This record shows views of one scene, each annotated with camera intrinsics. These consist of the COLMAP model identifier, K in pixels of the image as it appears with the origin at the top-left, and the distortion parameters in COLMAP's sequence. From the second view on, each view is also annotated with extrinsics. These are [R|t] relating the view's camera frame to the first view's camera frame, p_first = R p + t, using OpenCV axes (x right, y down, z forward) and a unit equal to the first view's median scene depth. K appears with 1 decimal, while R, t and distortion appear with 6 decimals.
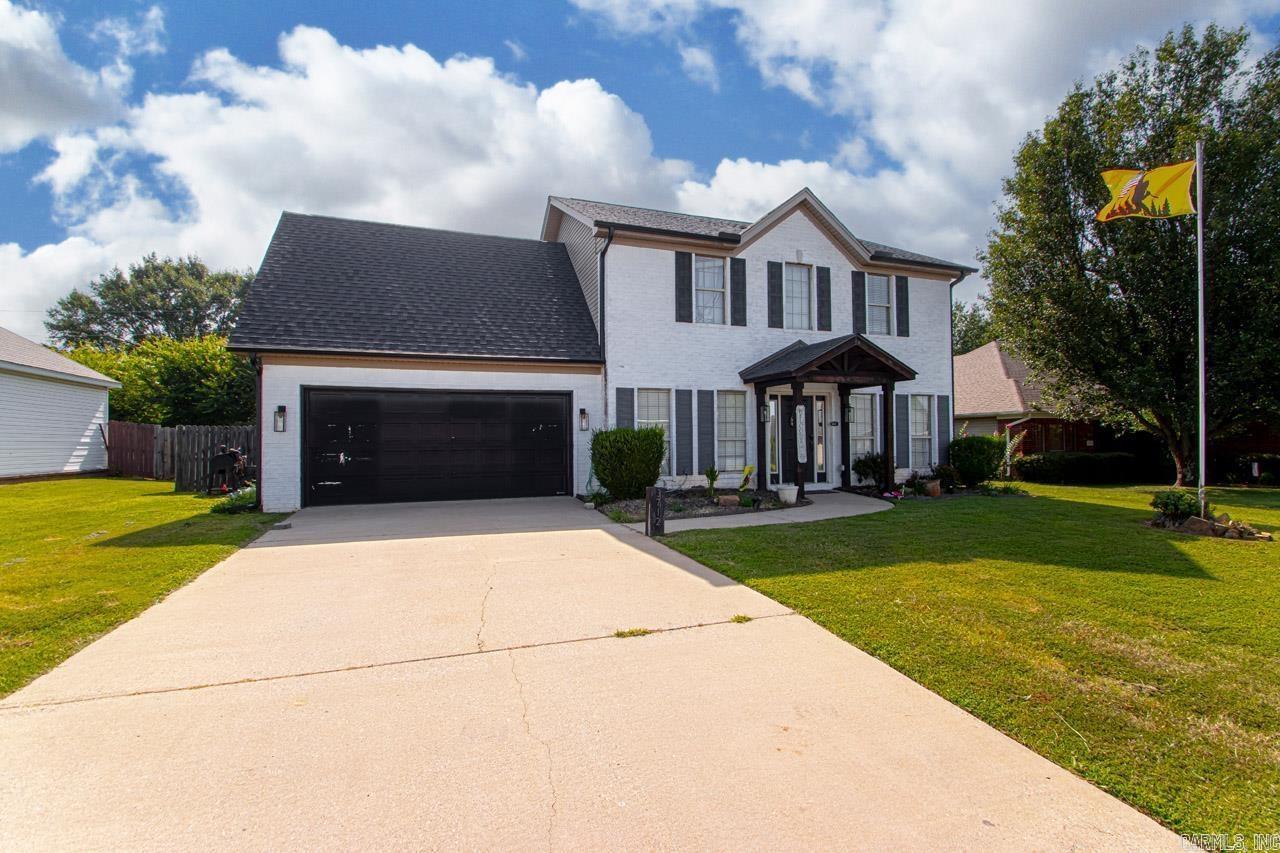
lens RADIAL K [[593.3, 0, 639.0], [0, 593.3, 430.6], [0, 0, 1]] dist [-0.000902, -0.000704]
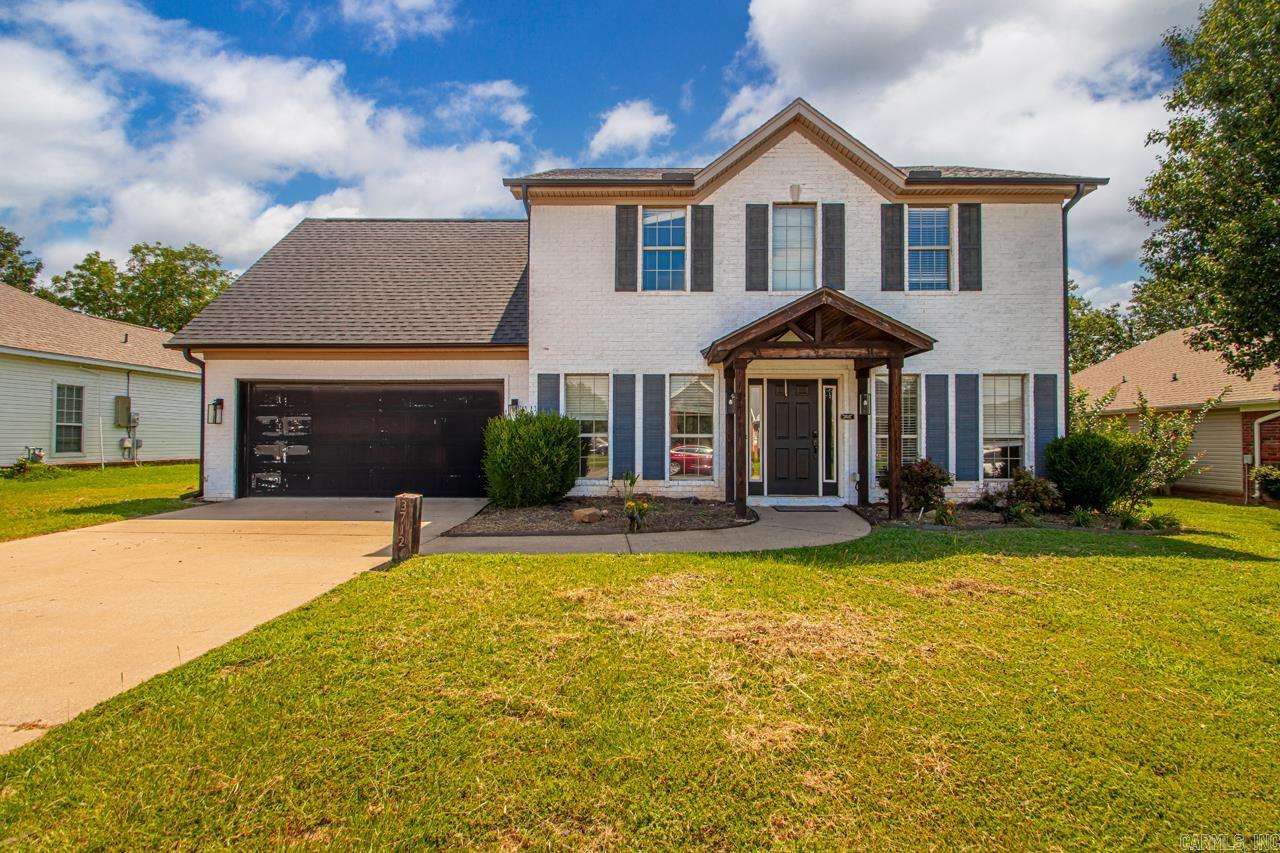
lens RADIAL K [[593.3, 0, 635.4], [0, 593.3, 429.2], [0, 0, 1]] dist [-0.000902, -0.000704]
pose [[0.933710, 0.006870, -0.357963, 0.365205], [-0.004729, 0.999965, 0.006856, 0.000142], [0.357998, -0.004709, 0.933710, 0.234918]]
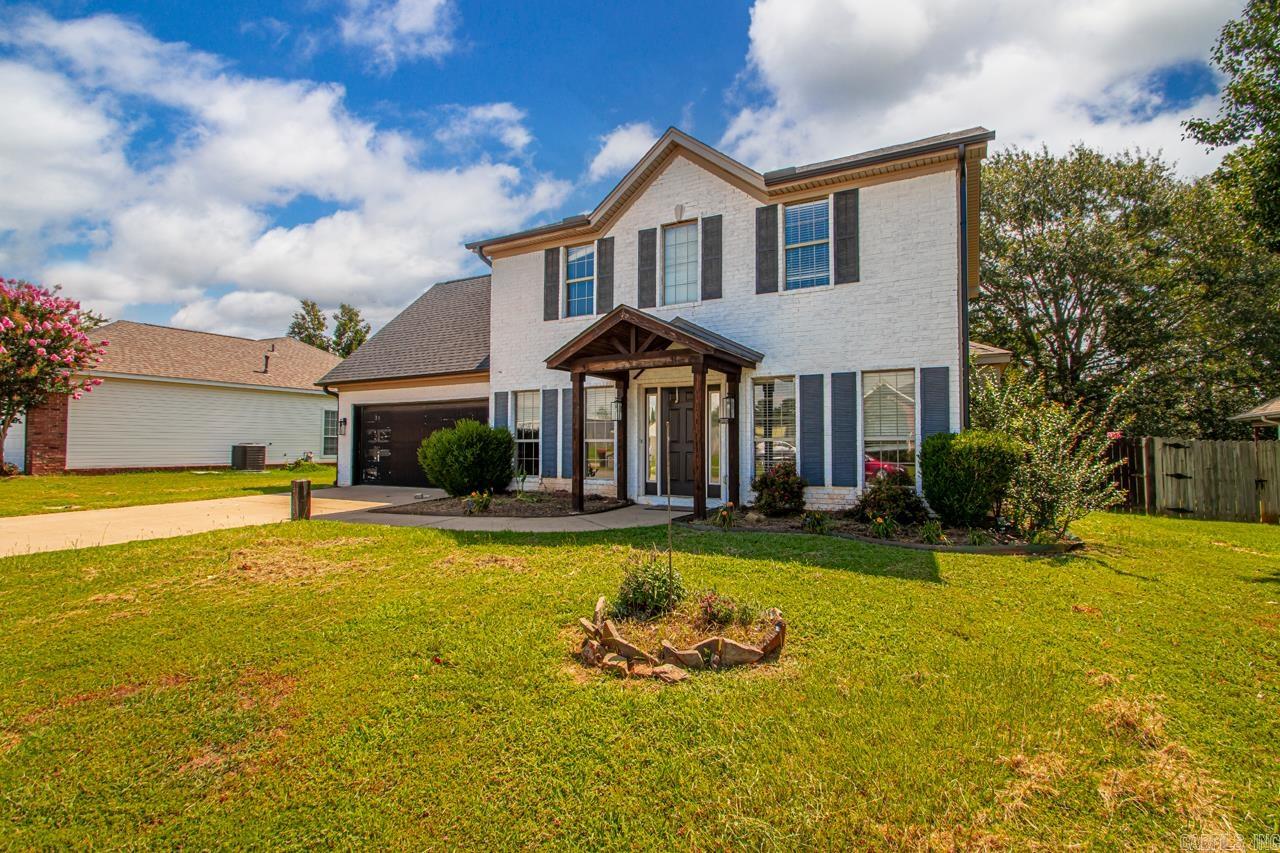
lens RADIAL K [[593.3, 0, 645.4], [0, 593.3, 426.8], [0, 0, 1]] dist [-0.000902, -0.000704]
pose [[0.668467, -0.015148, -0.743588, 0.863618], [0.007745, 0.999880, -0.013407, 0.005710], [0.743701, 0.003203, 0.668504, 0.446951]]
